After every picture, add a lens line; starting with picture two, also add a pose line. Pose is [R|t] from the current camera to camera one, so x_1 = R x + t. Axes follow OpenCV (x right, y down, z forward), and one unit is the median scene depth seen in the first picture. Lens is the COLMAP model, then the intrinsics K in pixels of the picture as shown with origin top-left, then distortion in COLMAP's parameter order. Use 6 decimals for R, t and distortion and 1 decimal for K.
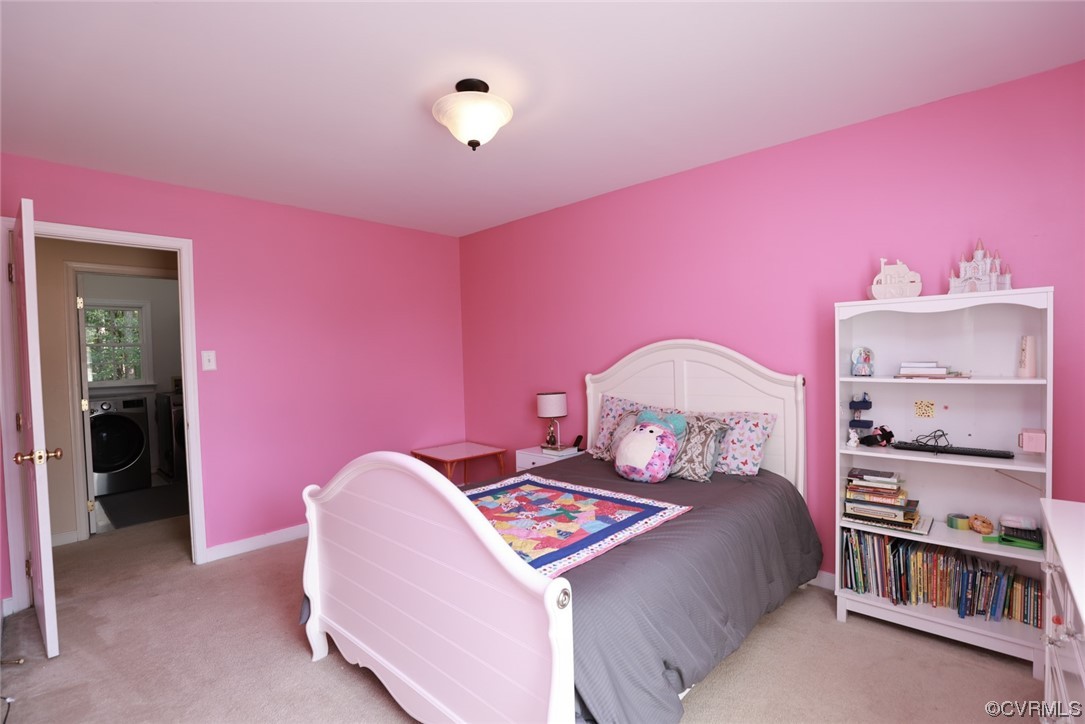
lens RADIAL K [[492.2, 0, 545.1], [0, 492.2, 365.3], [0, 0, 1]] dist [-0.035398, 0.005566]
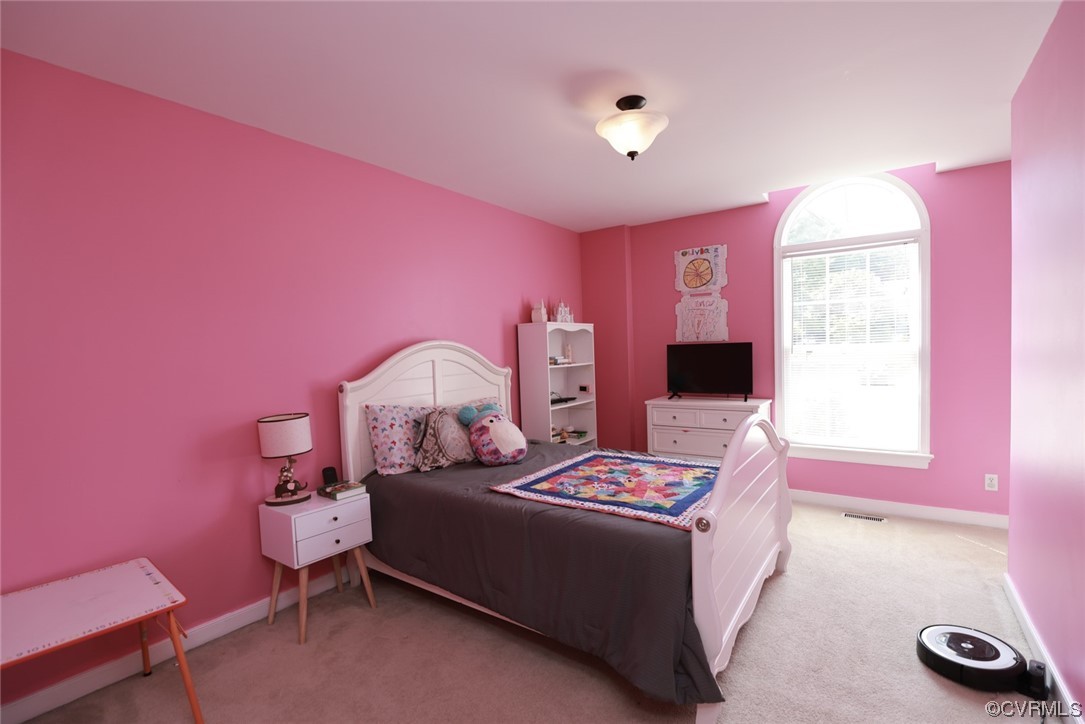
lens RADIAL K [[492.2, 0, 545.1], [0, 492.2, 365.3], [0, 0, 1]] dist [-0.035398, 0.005566]
pose [[-0.133442, 0.002472, 0.991054, -0.996860], [0.061849, 0.998068, 0.005838, 0.011721], [-0.989125, 0.062075, -0.133337, 1.134033]]
